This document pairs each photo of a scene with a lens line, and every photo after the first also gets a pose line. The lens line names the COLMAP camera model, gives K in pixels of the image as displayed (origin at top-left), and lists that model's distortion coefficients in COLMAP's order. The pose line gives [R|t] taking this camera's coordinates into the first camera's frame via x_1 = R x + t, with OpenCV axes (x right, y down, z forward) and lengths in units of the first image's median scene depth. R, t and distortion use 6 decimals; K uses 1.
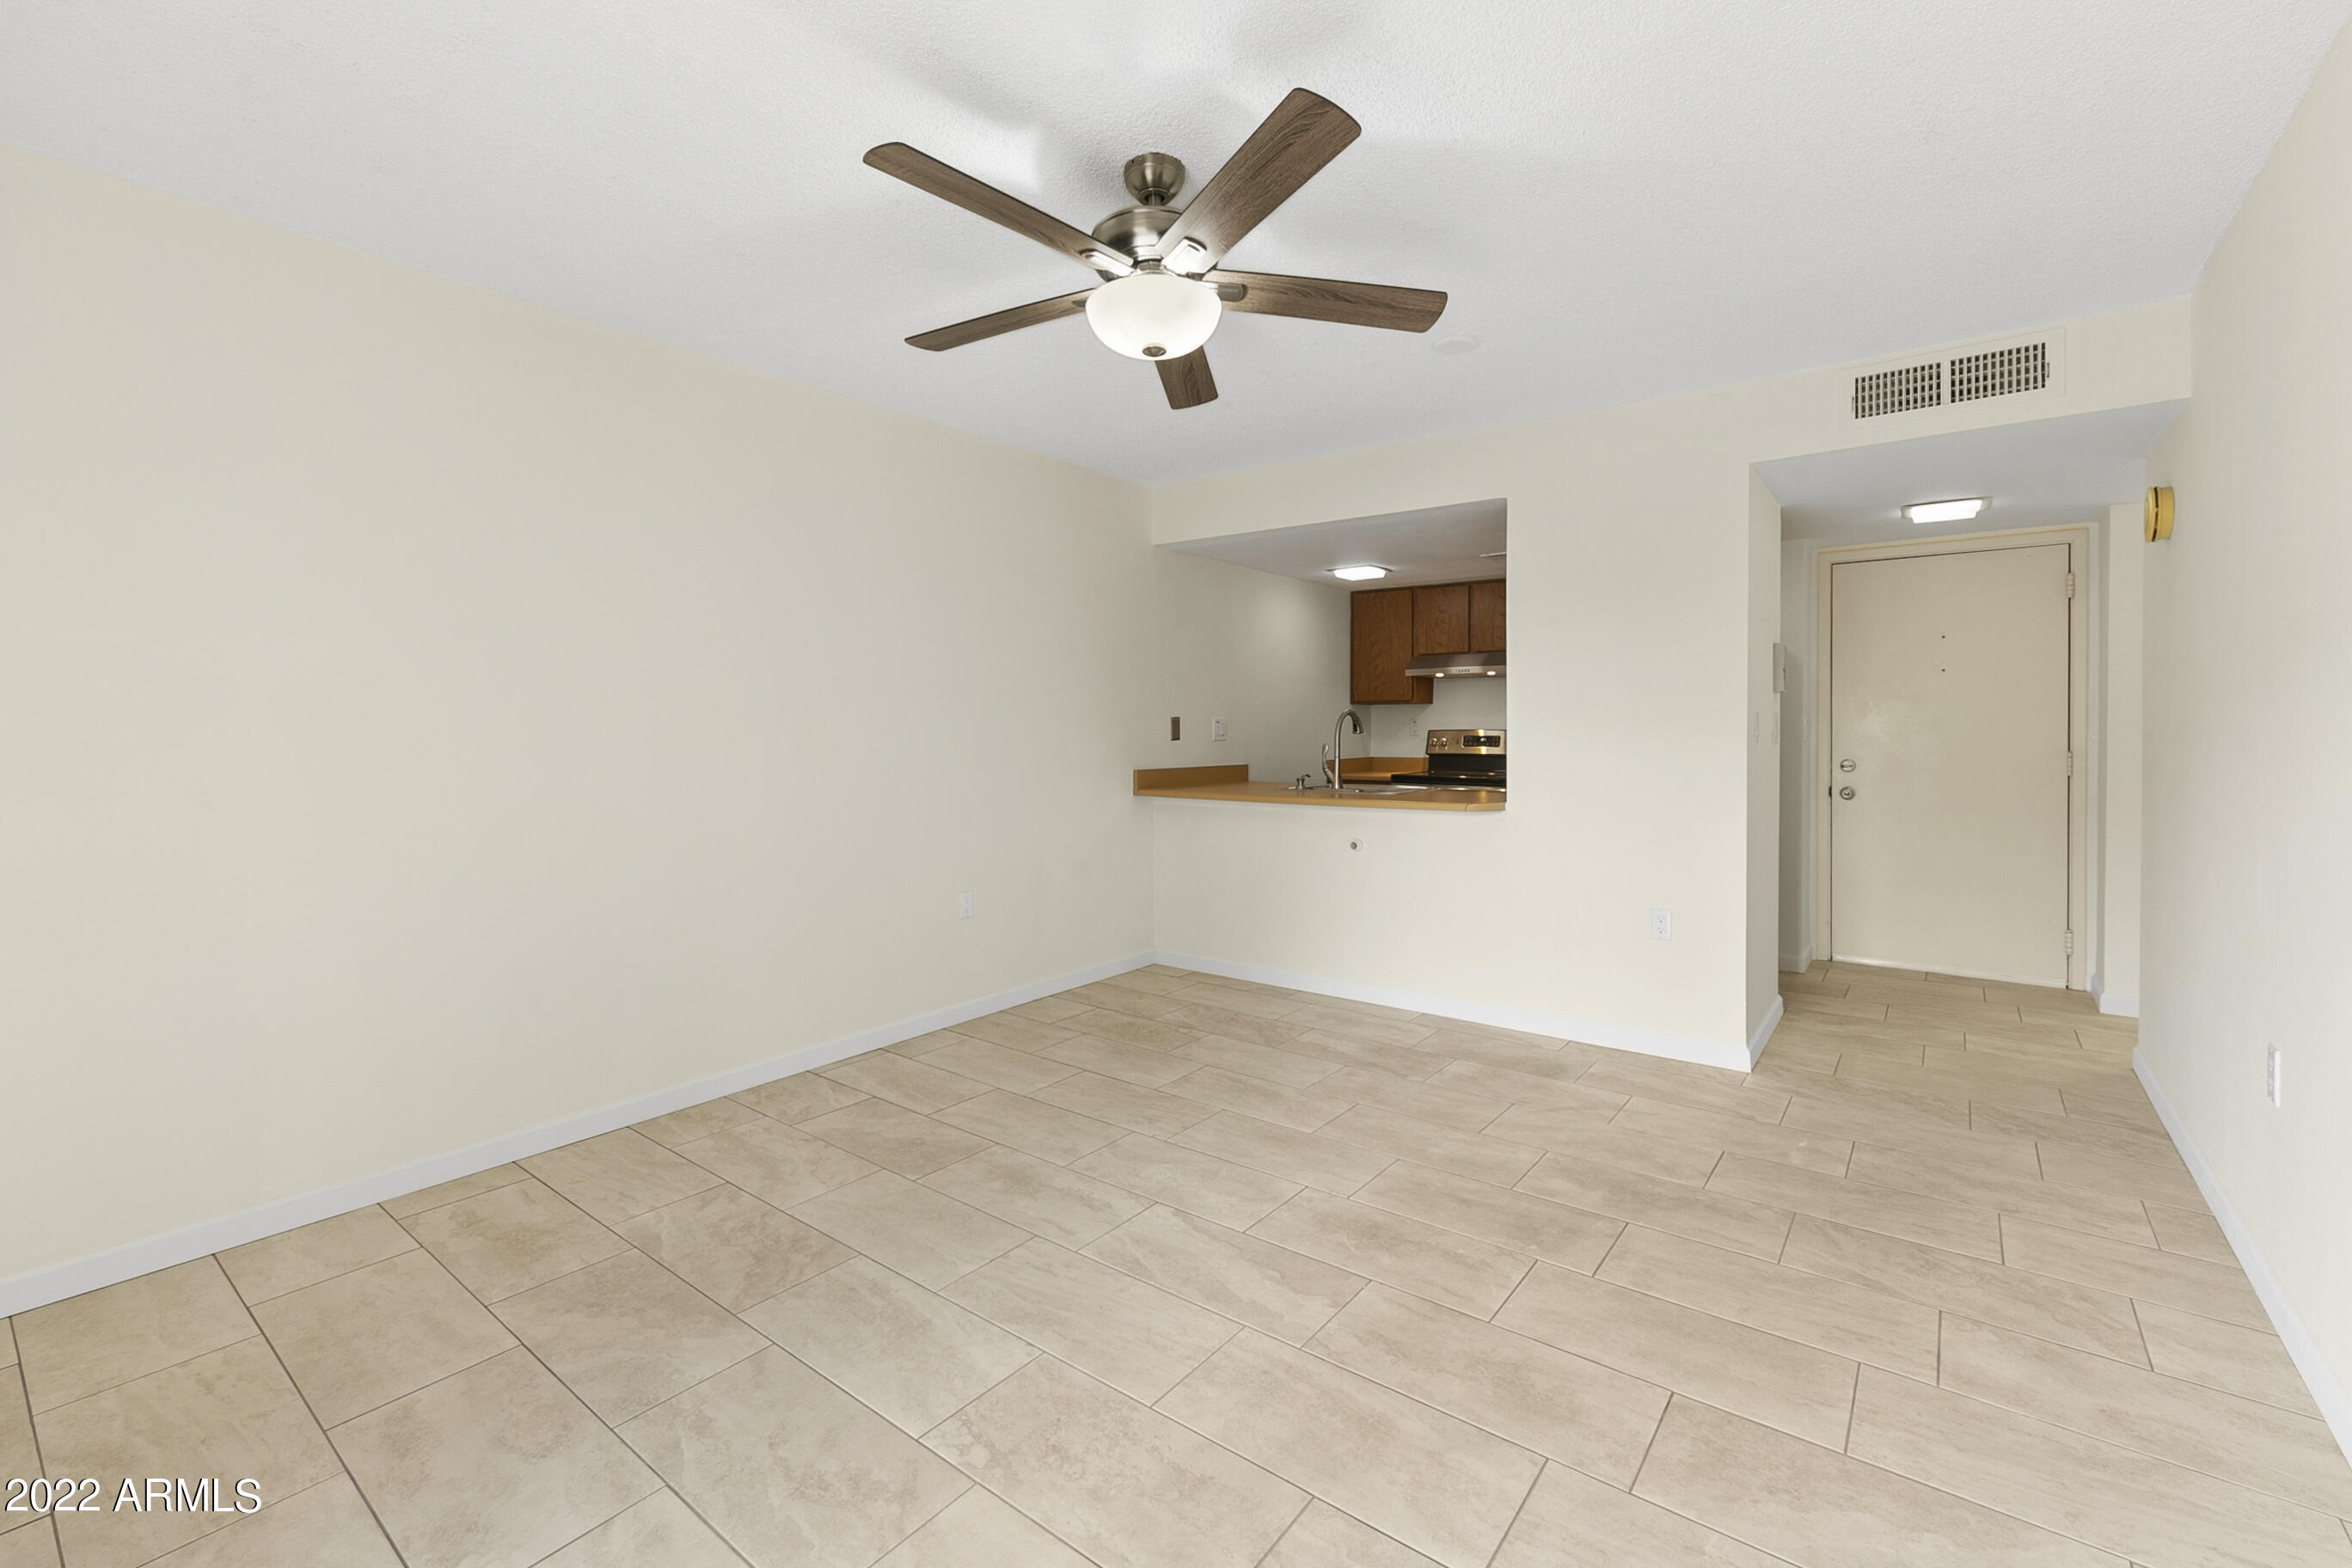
lens RADIAL K [[1000.3, 0, 1184.1], [0, 1000.3, 735.1], [0, 0, 1]] dist [0.005229, 0.000311]
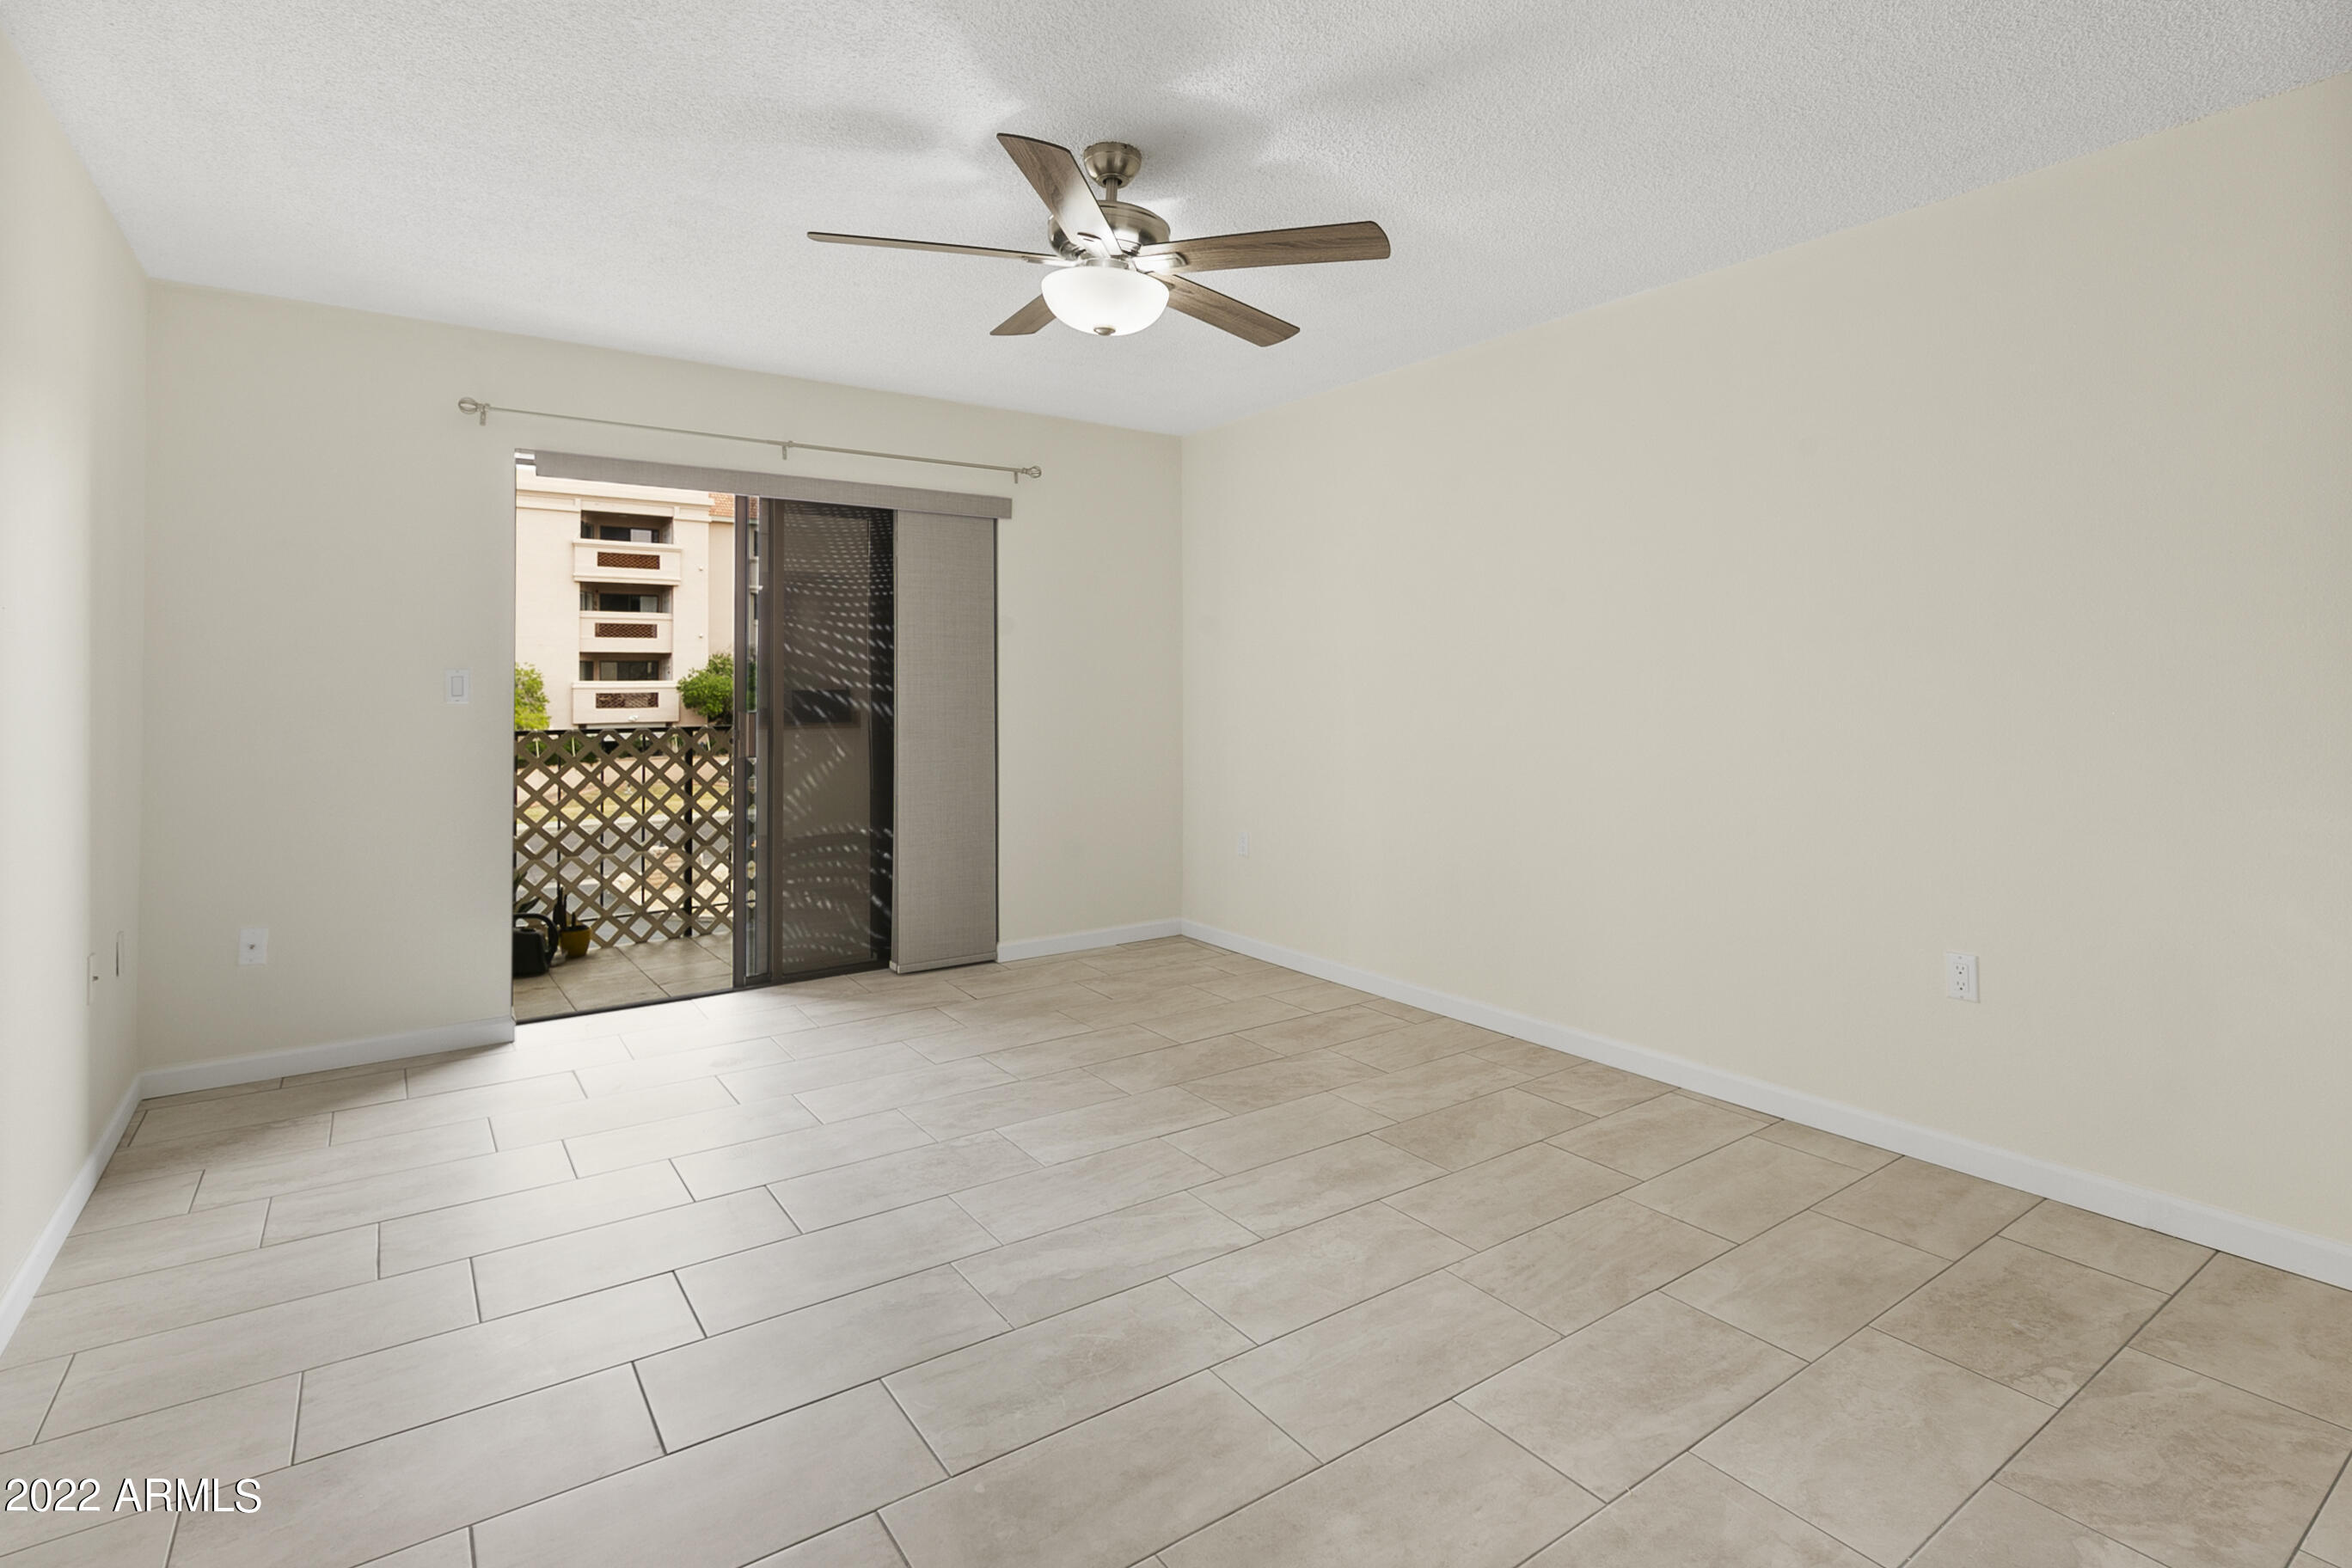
lens RADIAL K [[1130.9, 0, 1179.6], [0, 1130.9, 781.9], [0, 0, 1]] dist [0.003619, 0.000006]
pose [[-0.297695, 0.083290, -0.951021, 0.825305], [-0.005931, 0.996006, 0.089086, -0.005443], [0.954643, 0.032161, -0.296012, 1.132740]]
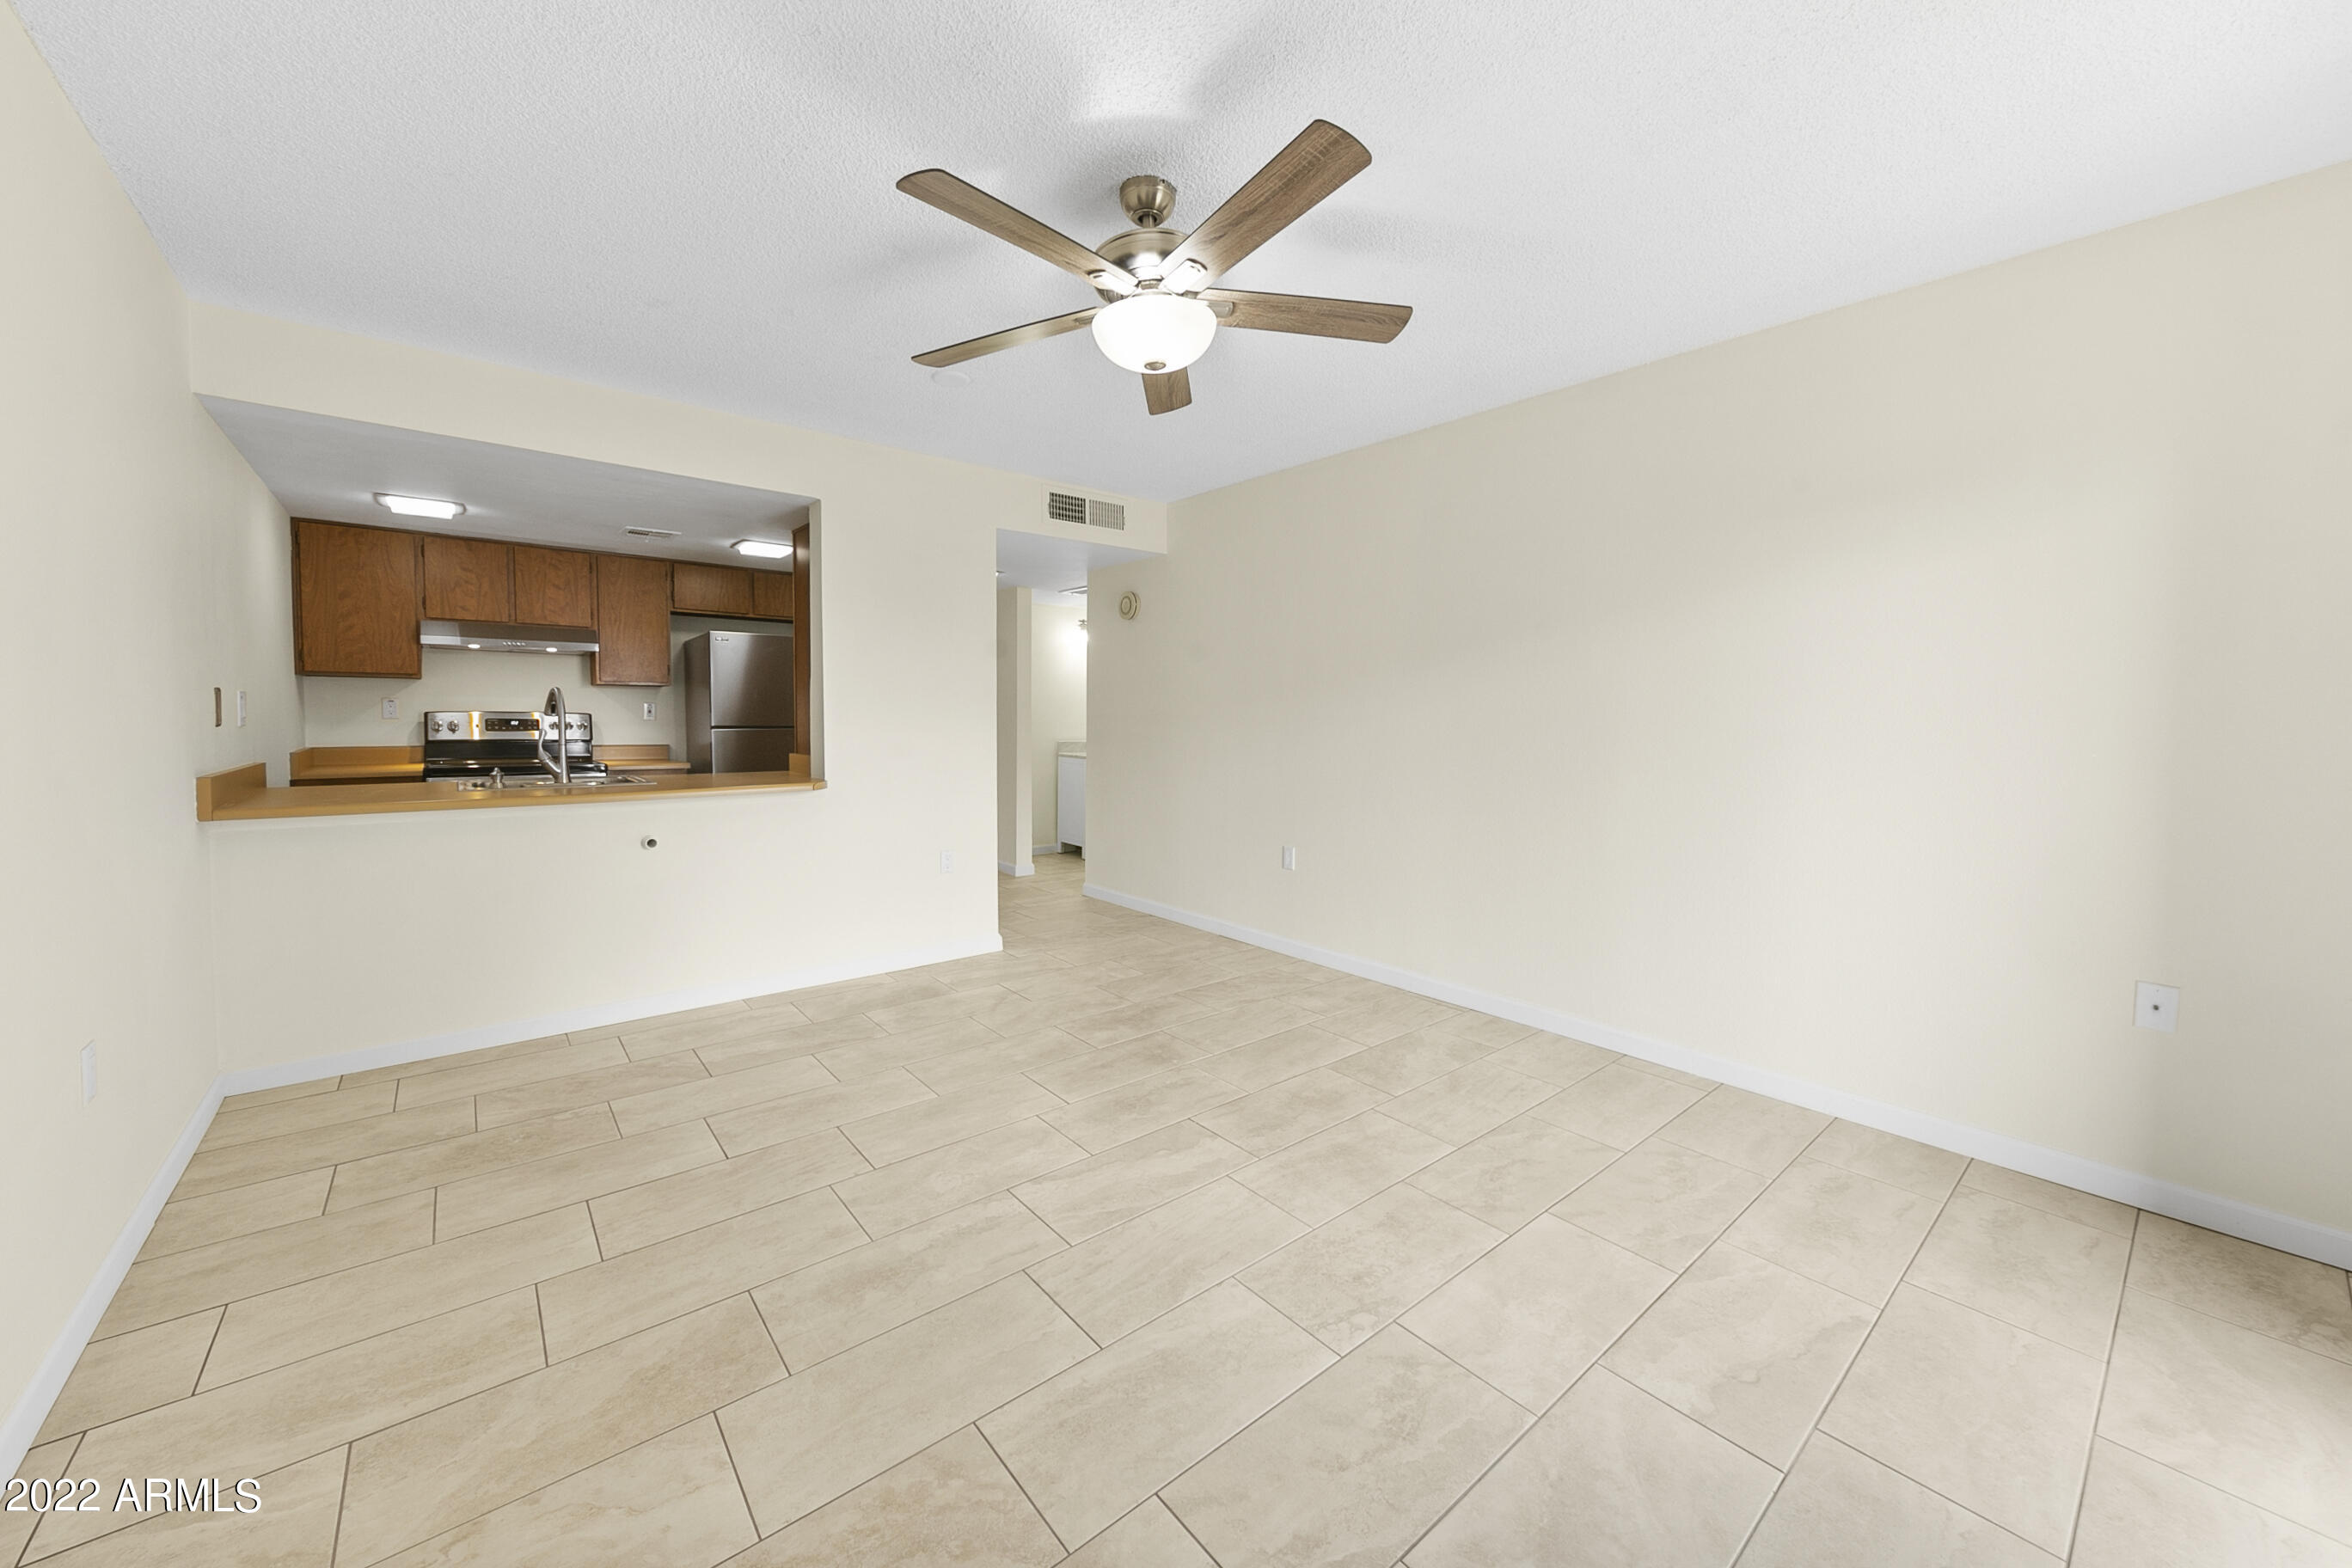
lens RADIAL K [[869.4, 0, 1180.9], [0, 869.4, 734.1], [0, 0, 1]] dist [0.001563, -0.000243]
pose [[0.215785, -0.018240, 0.976271, -0.771077], [0.000481, 0.999827, 0.018574, 0.001280], [-0.976441, -0.003539, 0.215757, 0.611249]]
